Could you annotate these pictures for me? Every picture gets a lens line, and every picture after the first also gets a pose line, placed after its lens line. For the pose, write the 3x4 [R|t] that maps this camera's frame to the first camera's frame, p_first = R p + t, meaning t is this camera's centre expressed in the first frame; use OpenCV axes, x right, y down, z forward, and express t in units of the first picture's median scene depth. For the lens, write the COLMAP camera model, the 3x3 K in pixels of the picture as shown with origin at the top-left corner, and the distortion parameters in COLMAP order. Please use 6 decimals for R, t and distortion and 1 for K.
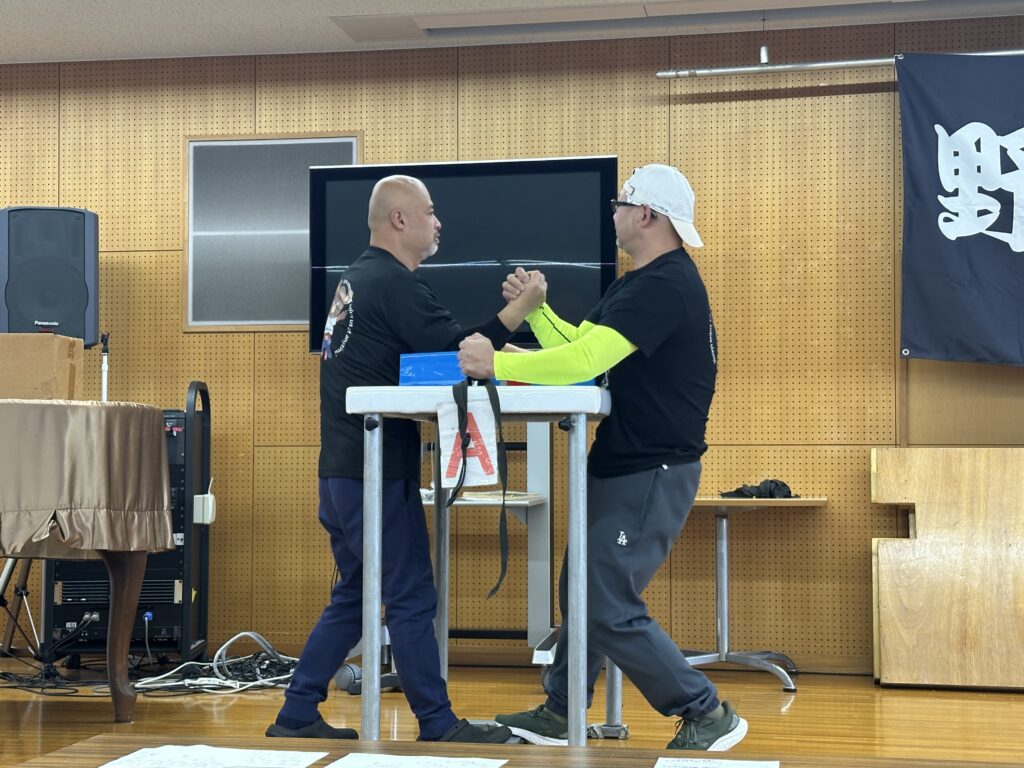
lens RADIAL K [[1639.1, 0, 523.9], [0, 1639.1, 398.4], [0, 0, 1]] dist [0.150455, 0.000000]
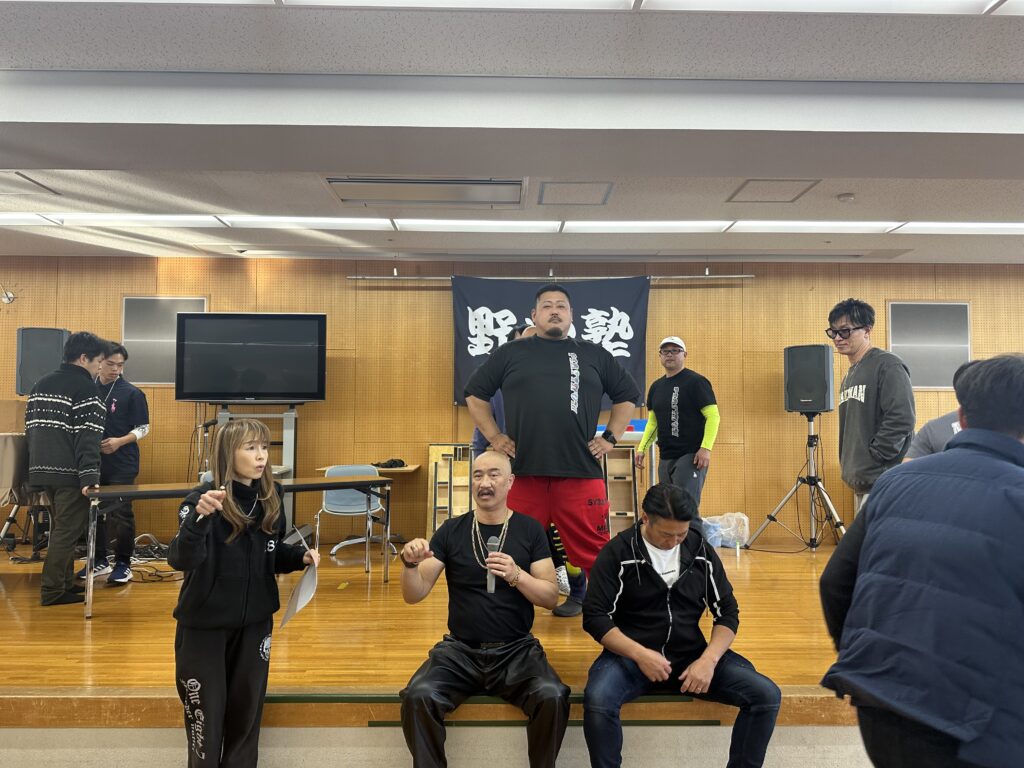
lens RADIAL K [[703.3, 0, 511.9], [0, 703.3, 391.5], [0, 0, 1]] dist [0.089149, -0.107199]
pose [[0.979025, 0.011938, 0.203392, 0.104380], [-0.012220, 0.999925, 0.000128, -0.044138], [-0.203375, -0.002611, 0.979097, 0.013686]]
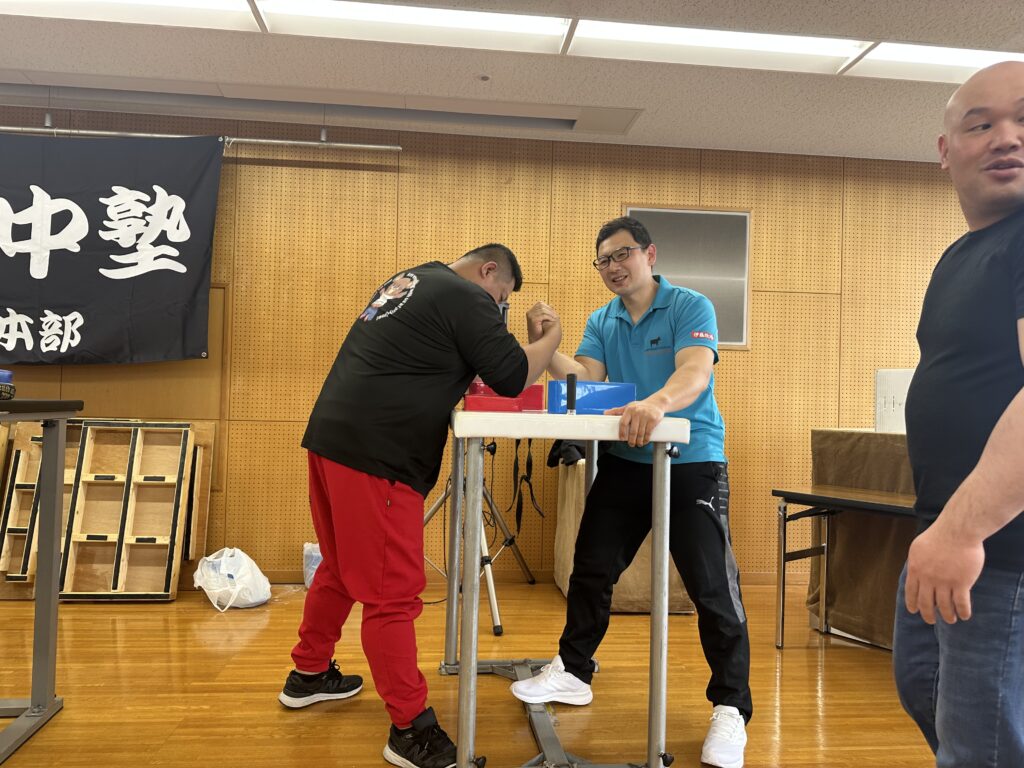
lens RADIAL K [[703.3, 0, 511.4], [0, 703.3, 391.1], [0, 0, 1]] dist [0.089149, -0.107199]
pose [[0.961066, 0.028532, 0.274843, 0.550283], [-0.038429, 0.998790, 0.030691, -0.026027], [-0.273635, -0.040058, 0.960999, 0.294815]]
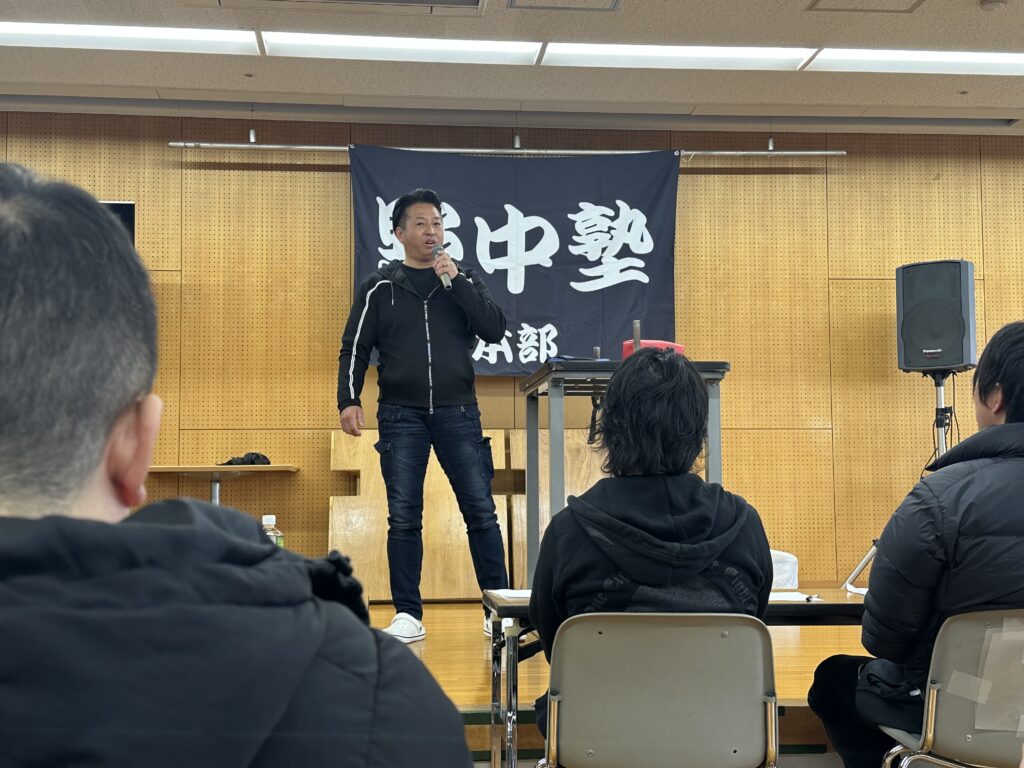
lens RADIAL K [[1272.9, 0, 512.5], [0, 1272.9, 394.4], [0, 0, 1]] dist [0.119640, 0.000000]
pose [[0.957694, 0.016022, 0.287343, 0.050148], [-0.006172, 0.999363, -0.035153, 0.035493], [-0.287723, 0.031893, 0.957182, -0.047322]]
